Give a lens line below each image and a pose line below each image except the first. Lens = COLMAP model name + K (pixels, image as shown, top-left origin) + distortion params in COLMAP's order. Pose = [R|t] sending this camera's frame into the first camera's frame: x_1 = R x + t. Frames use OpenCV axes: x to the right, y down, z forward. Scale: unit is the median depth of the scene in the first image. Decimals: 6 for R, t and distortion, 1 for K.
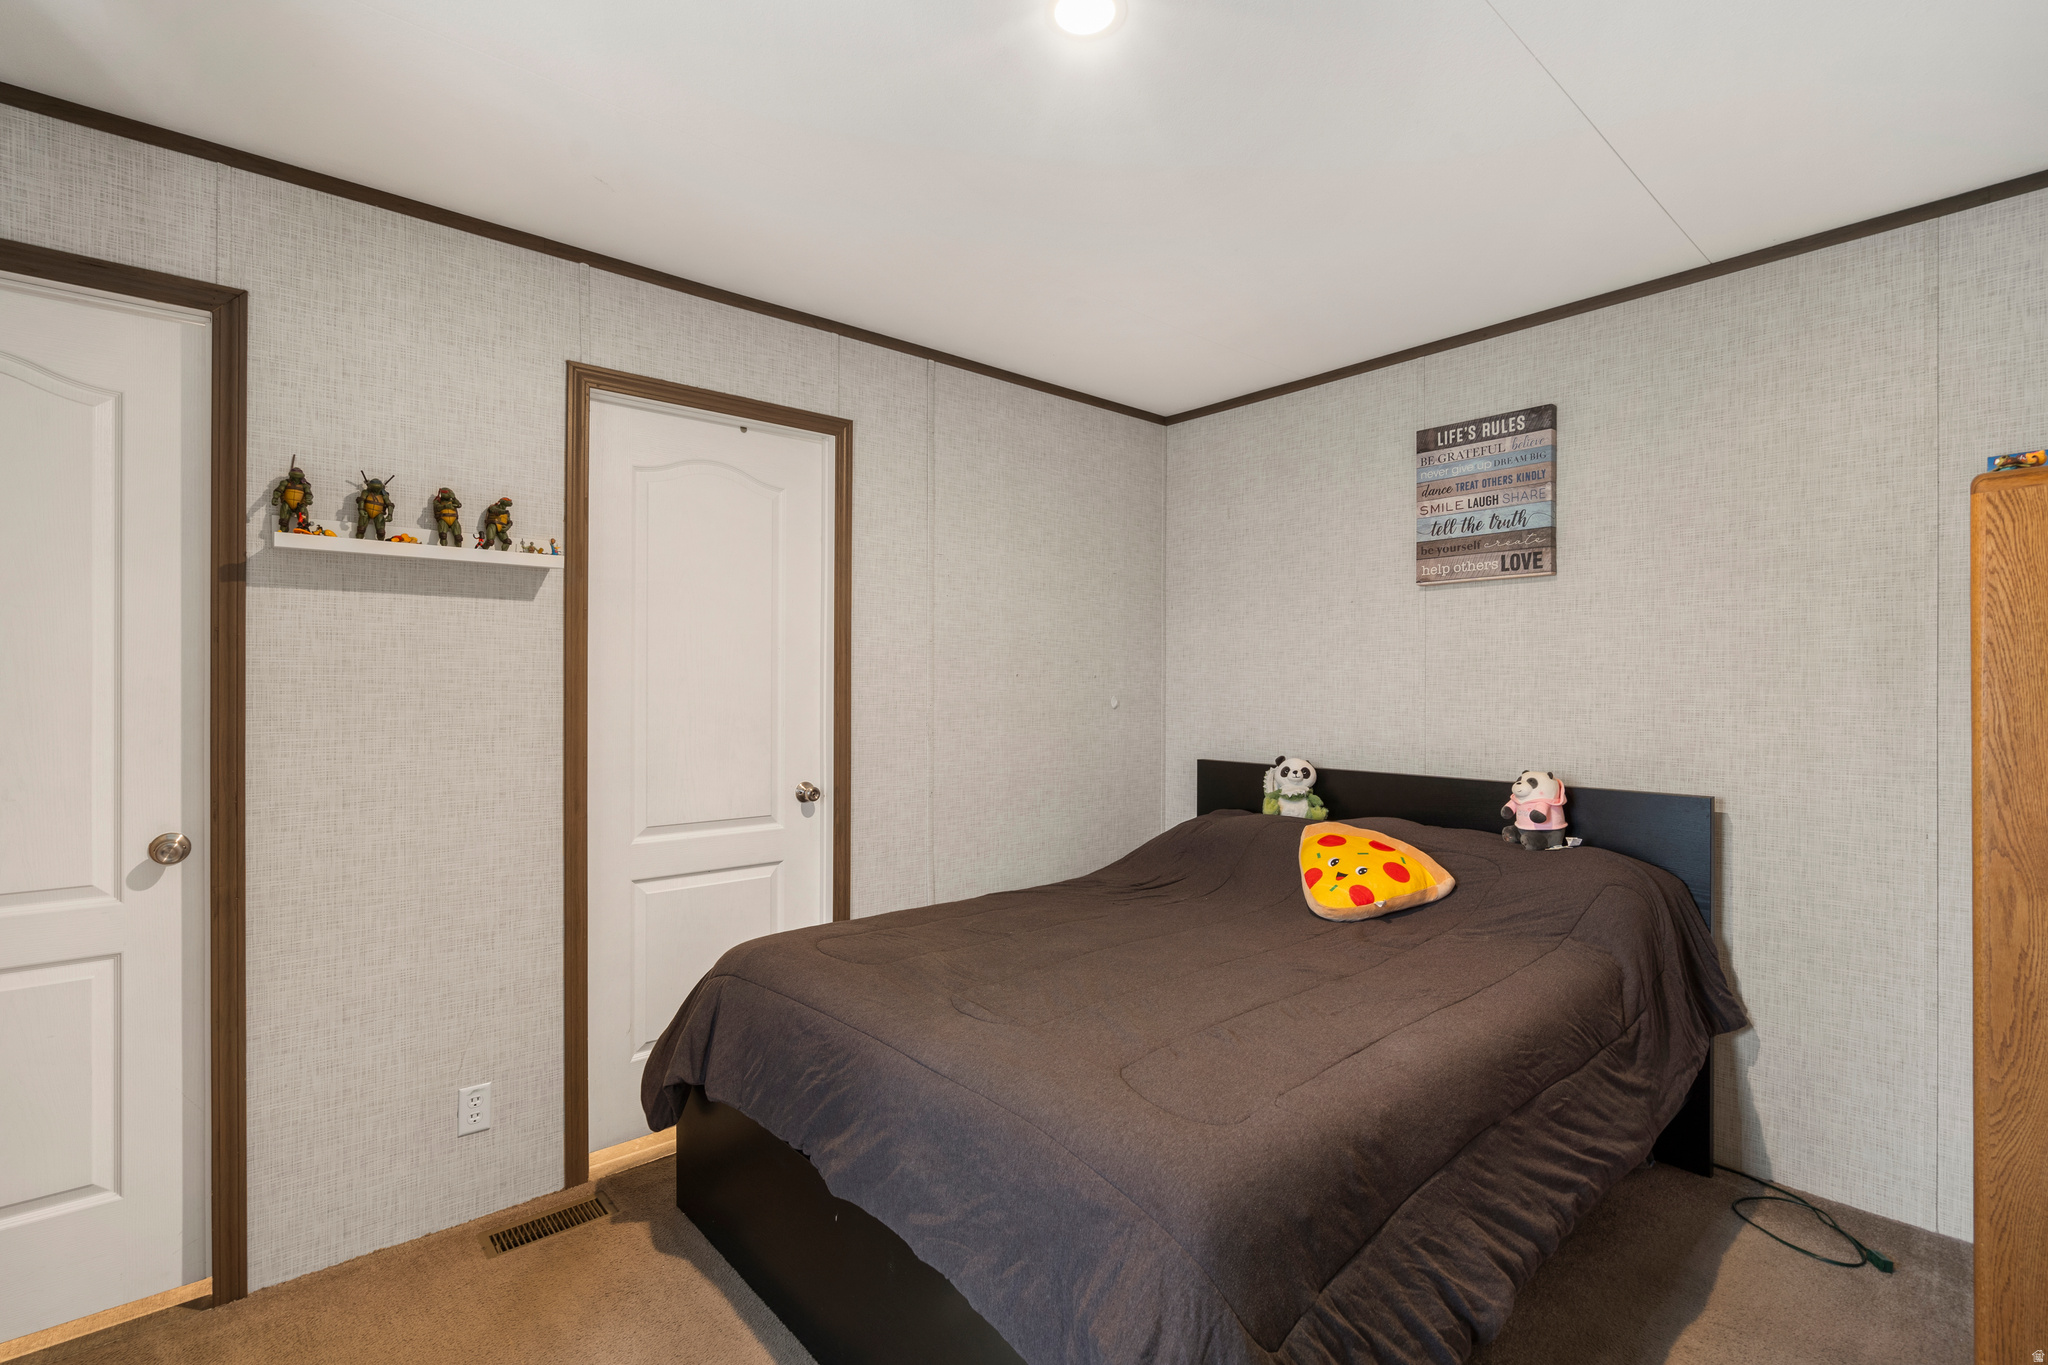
lens RADIAL K [[923.7, 0, 1014.3], [0, 923.7, 688.3], [0, 0, 1]] dist [-0.000028, 0.000105]
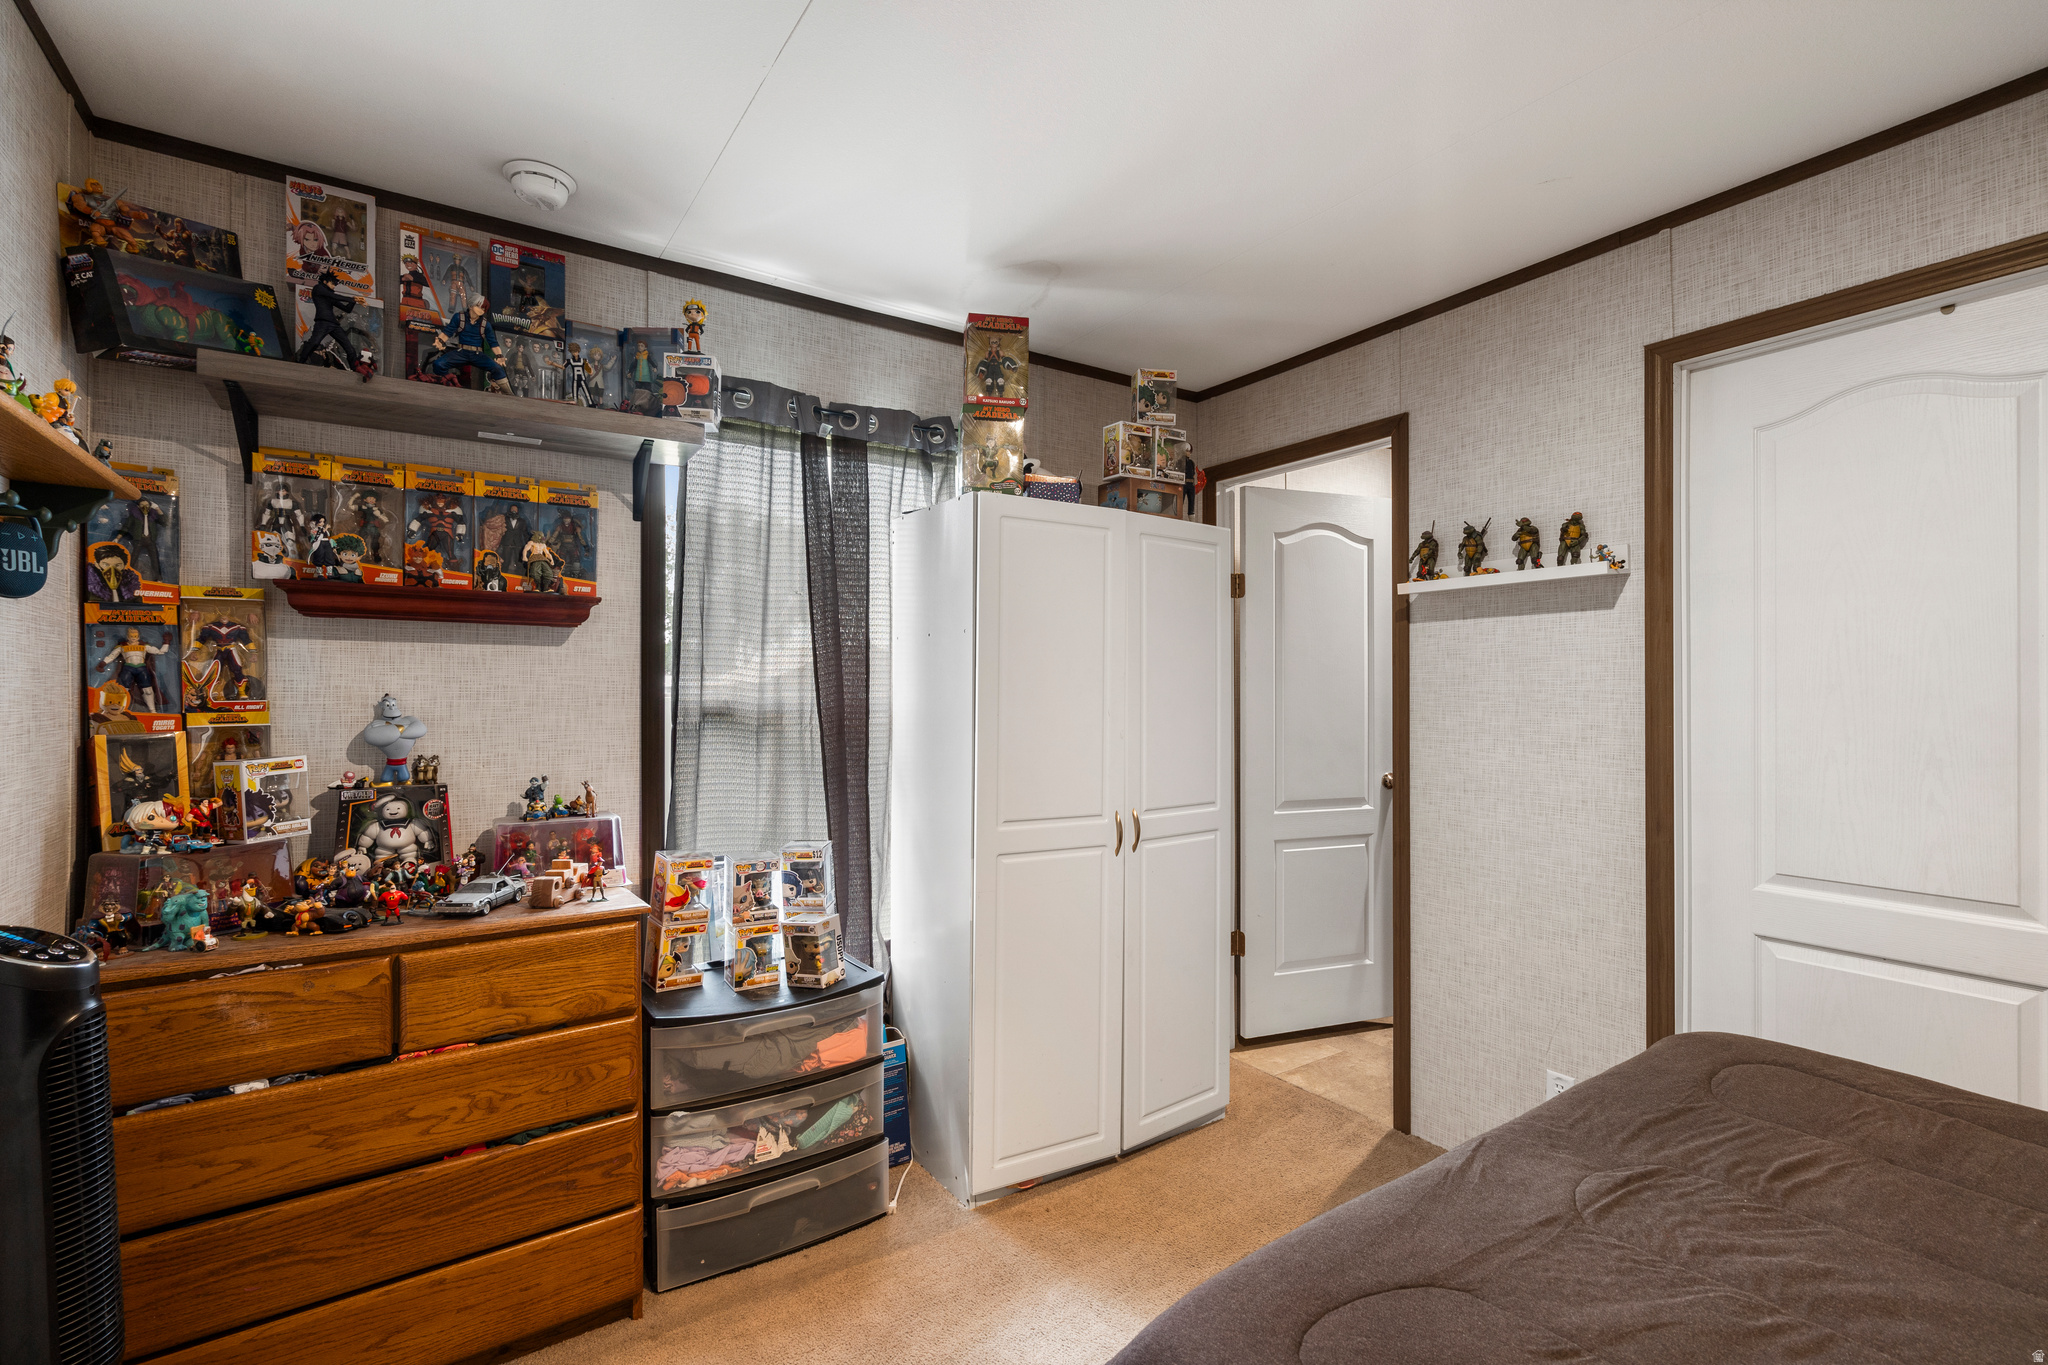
lens RADIAL K [[923.7, 0, 1014.3], [0, 923.7, 688.3], [0, 0, 1]] dist [-0.000028, 0.000105]
pose [[-0.115102, 0.000775, -0.993353, 0.556055], [0.000176, 1.000000, 0.000760, -0.012493], [0.993354, -0.000087, -0.115102, 0.515823]]
